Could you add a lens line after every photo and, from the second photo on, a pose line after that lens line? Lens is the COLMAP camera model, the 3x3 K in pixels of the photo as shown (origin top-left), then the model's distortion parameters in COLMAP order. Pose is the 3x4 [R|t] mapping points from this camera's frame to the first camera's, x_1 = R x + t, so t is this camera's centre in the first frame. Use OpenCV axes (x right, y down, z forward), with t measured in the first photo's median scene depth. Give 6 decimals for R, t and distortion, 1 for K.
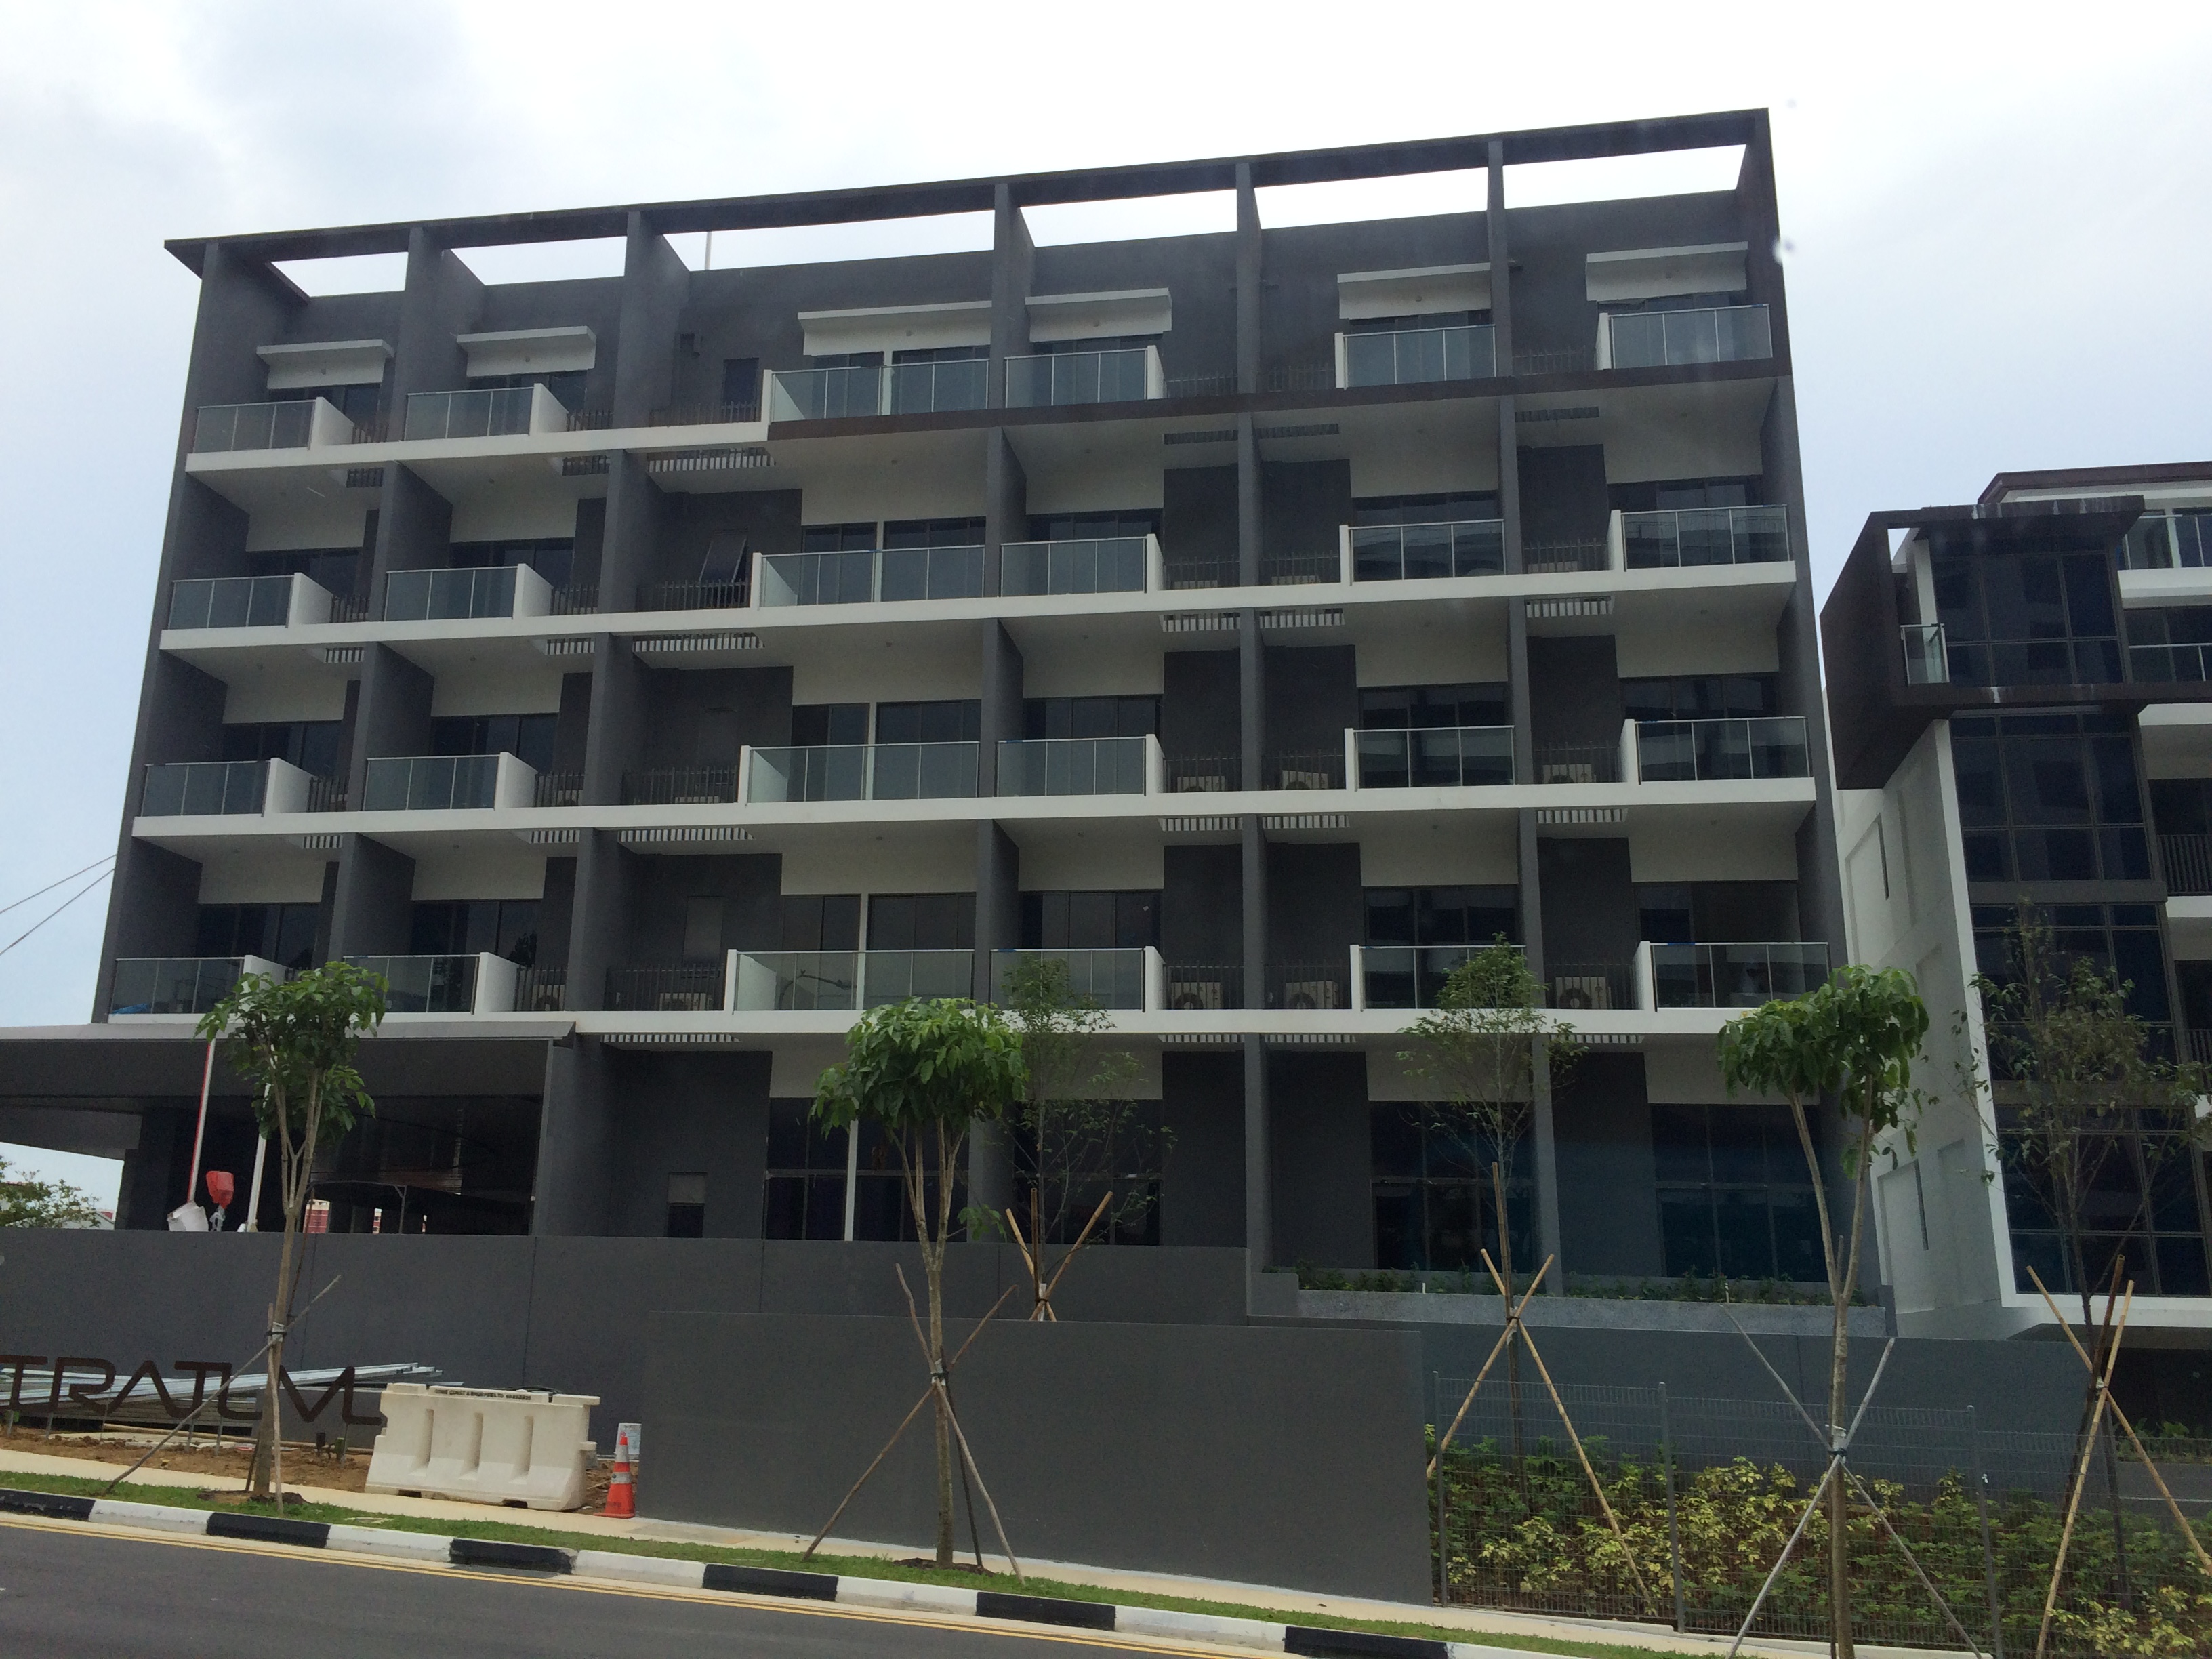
lens RADIAL K [[1865.7, 0, 1106.0], [0, 1865.7, 829.5], [0, 0, 1]] dist [0.093753, -0.150574]
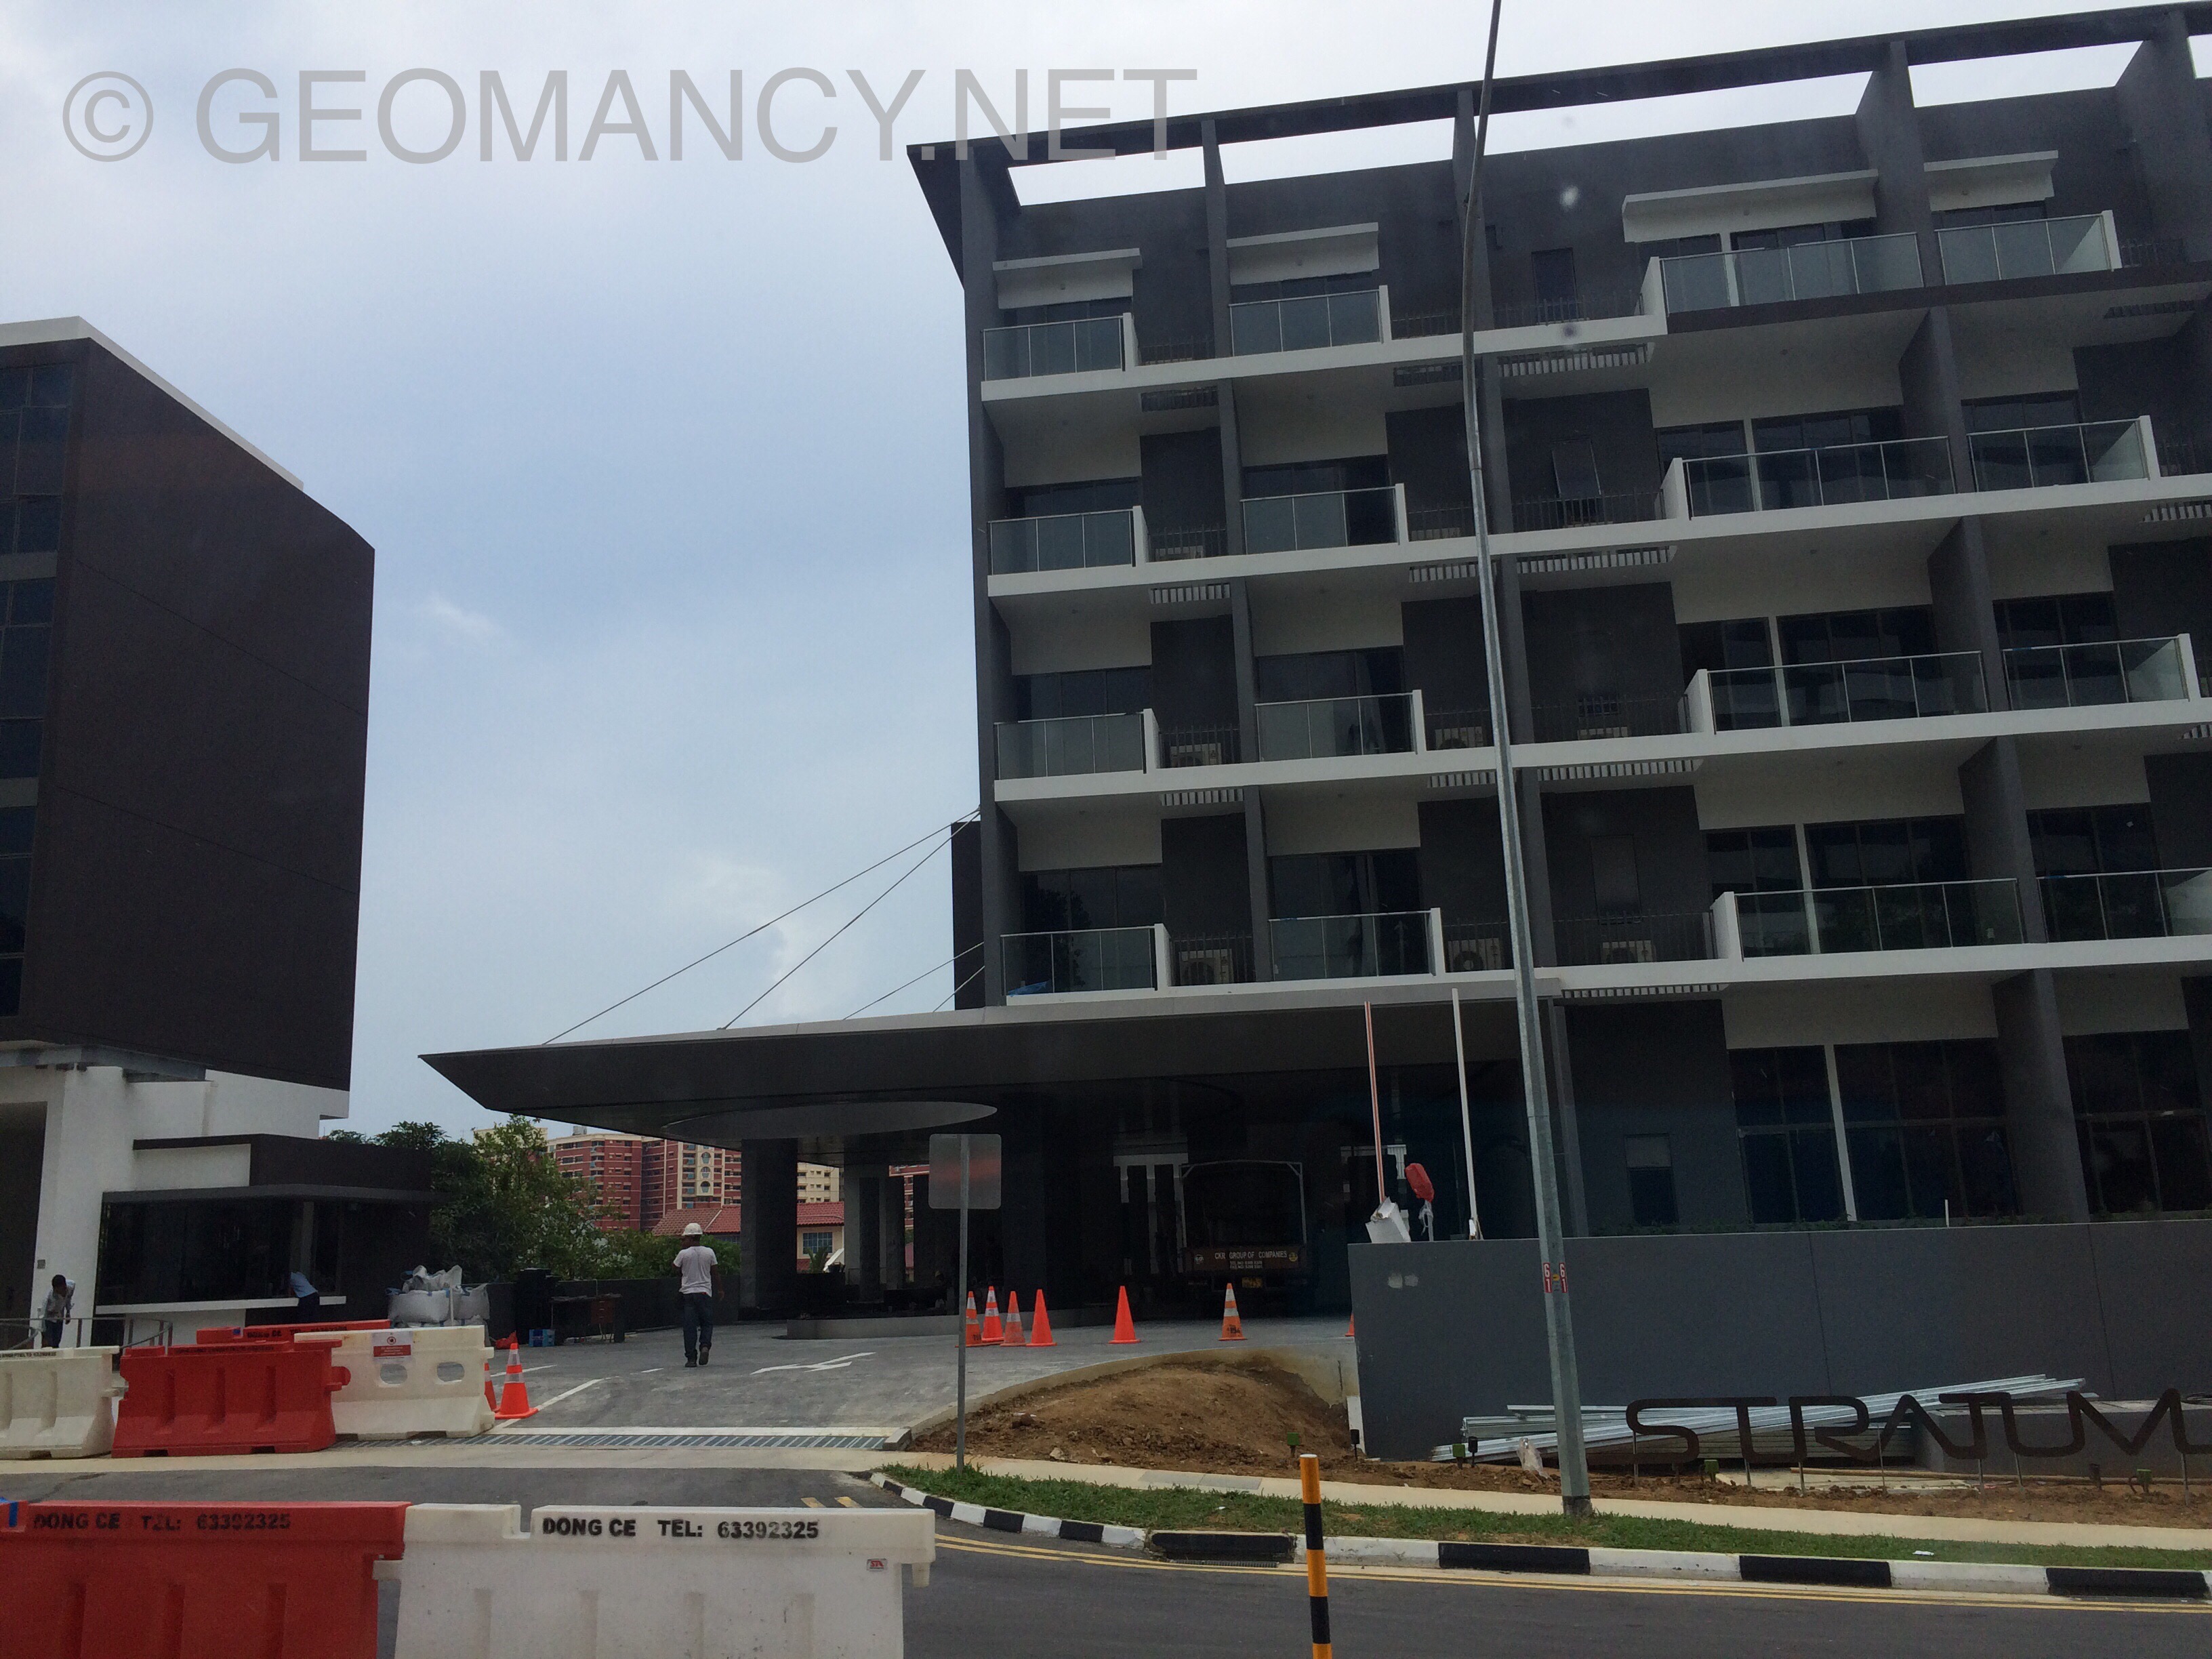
lens RADIAL K [[1872.6, 0, 1106.7], [0, 1872.6, 929.8], [0, 0, 1]] dist [0.016551, 0.004773]
pose [[0.997564, -0.048497, 0.050139, -0.420287], [0.045257, 0.996932, 0.063866, 0.008018], [-0.053082, -0.061441, 0.996698, 0.075336]]
